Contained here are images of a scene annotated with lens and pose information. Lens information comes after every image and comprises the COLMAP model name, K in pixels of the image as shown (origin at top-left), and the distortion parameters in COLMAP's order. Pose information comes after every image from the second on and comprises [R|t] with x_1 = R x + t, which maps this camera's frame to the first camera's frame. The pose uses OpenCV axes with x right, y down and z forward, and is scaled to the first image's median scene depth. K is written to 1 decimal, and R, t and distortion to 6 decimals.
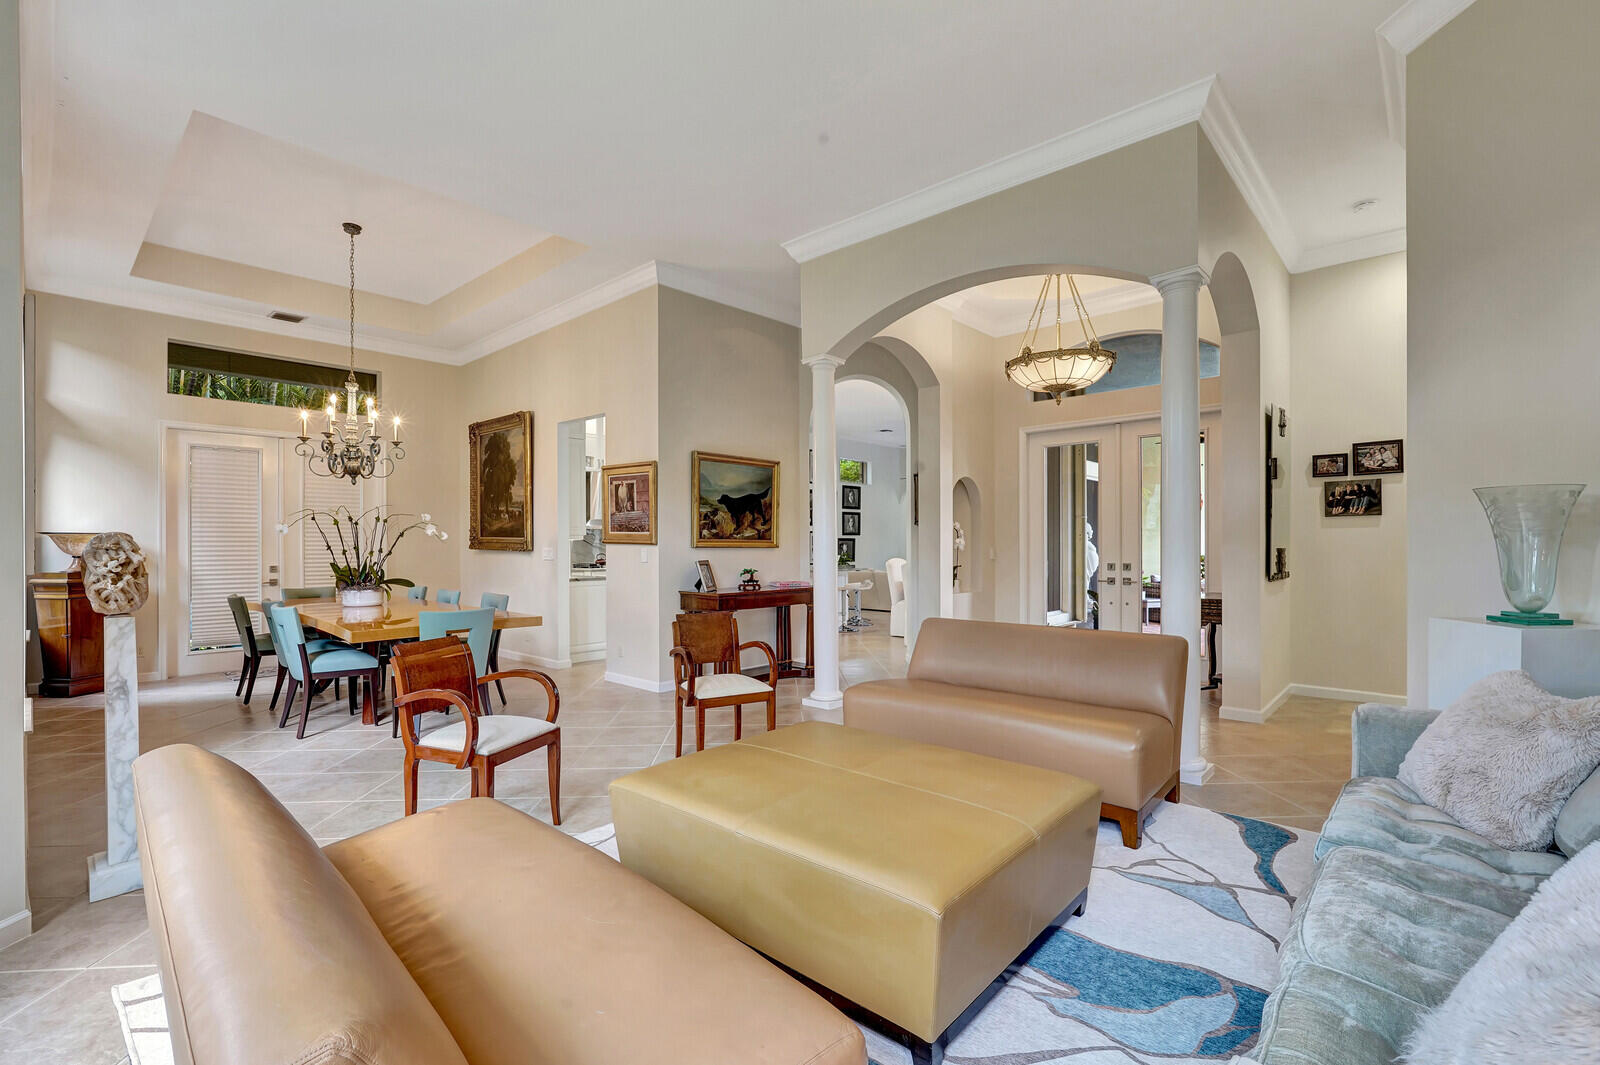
lens RADIAL K [[722.3, 0, 800.9], [0, 722.3, 540.1], [0, 0, 1]] dist [-0.013355, 0.007786]
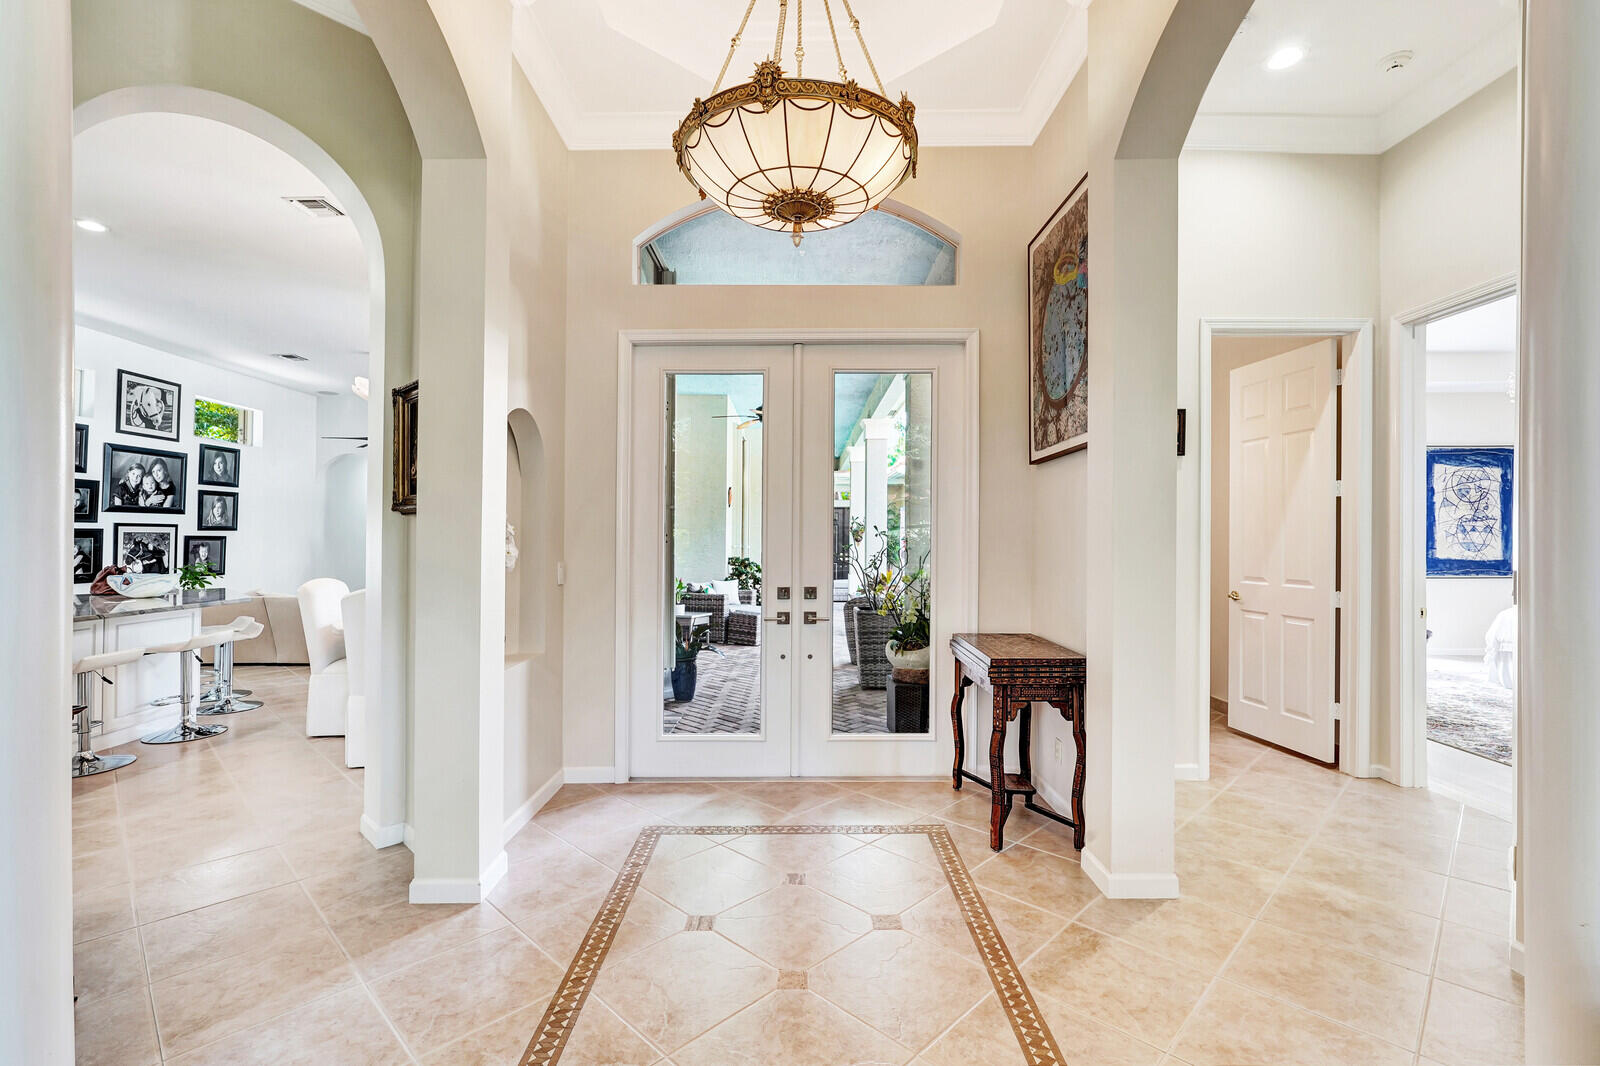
lens RADIAL K [[722.3, 0, 801.7], [0, 722.3, 517.8], [0, 0, 1]] dist [-0.013355, 0.007786]
pose [[0.733728, 0.019270, 0.679170, 0.021779], [-0.002832, 0.999676, -0.025304, -0.003824], [-0.679437, 0.016643, 0.733545, 0.256520]]
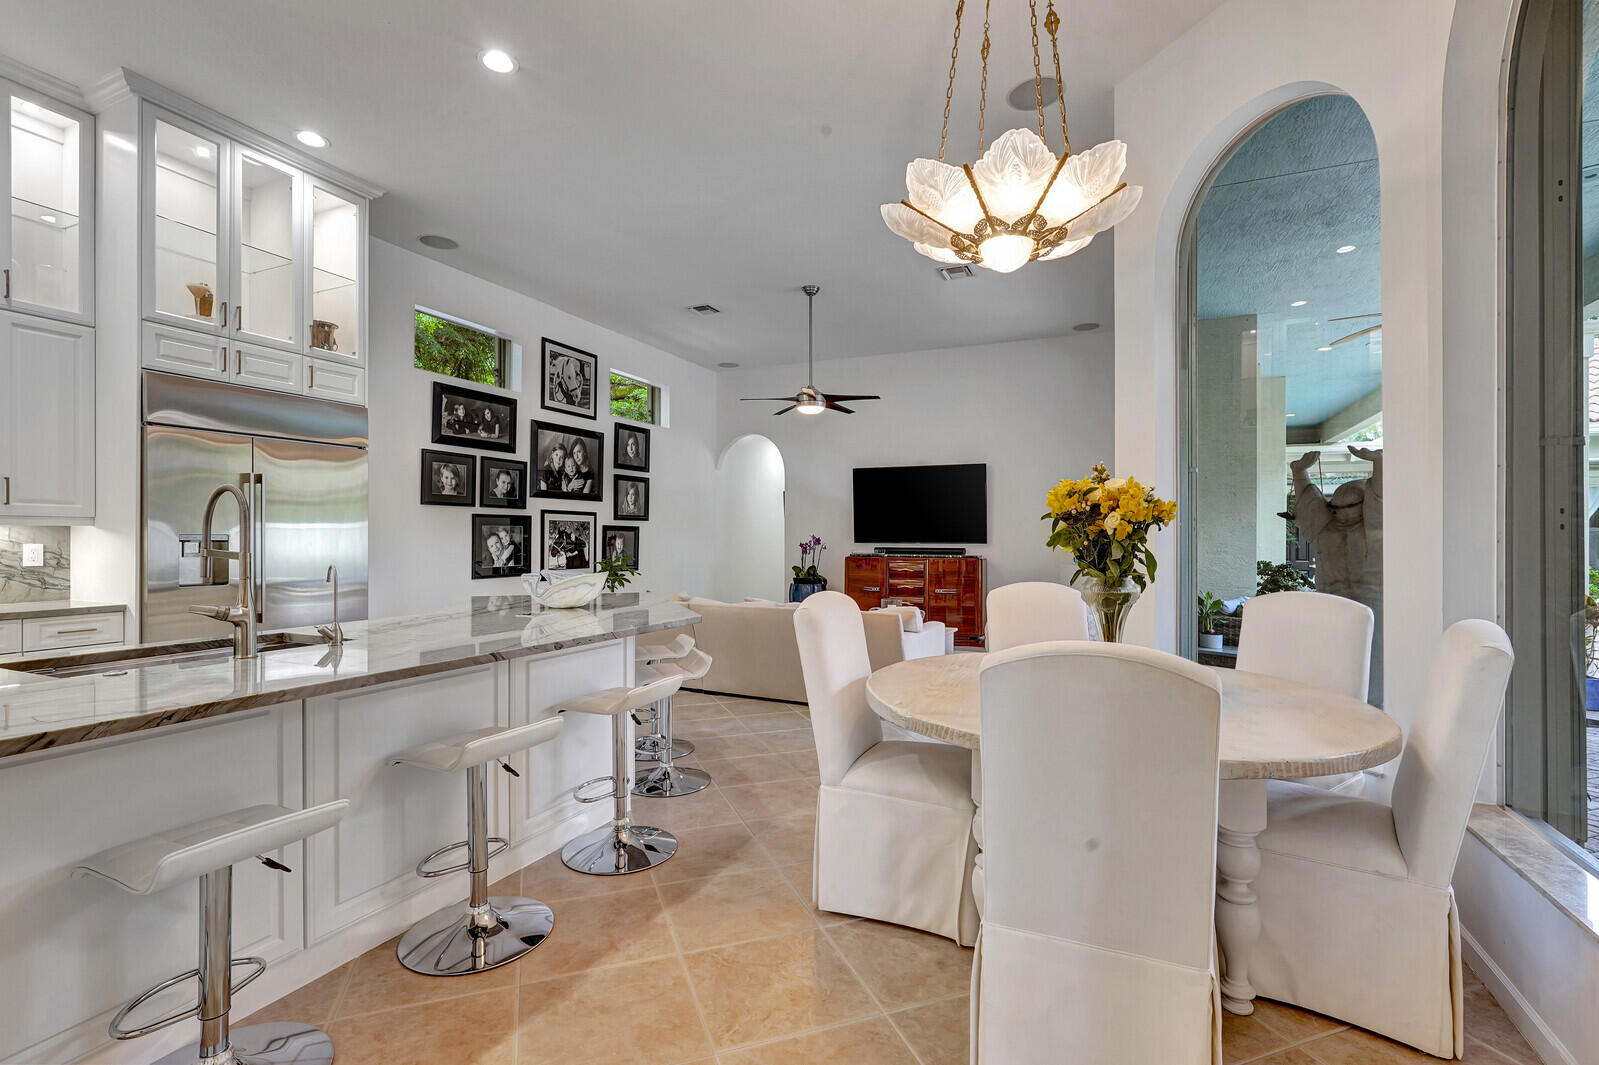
lens RADIAL K [[721.9, 0, 805.1], [0, 721.9, 540.9], [0, 0, 1]] dist [-0.013355, 0.007786]
pose [[0.949203, 0.005799, 0.314612, 0.025350], [-0.009450, 0.999905, 0.010082, 0.001572], [-0.314523, -0.012543, 0.949167, 0.471387]]
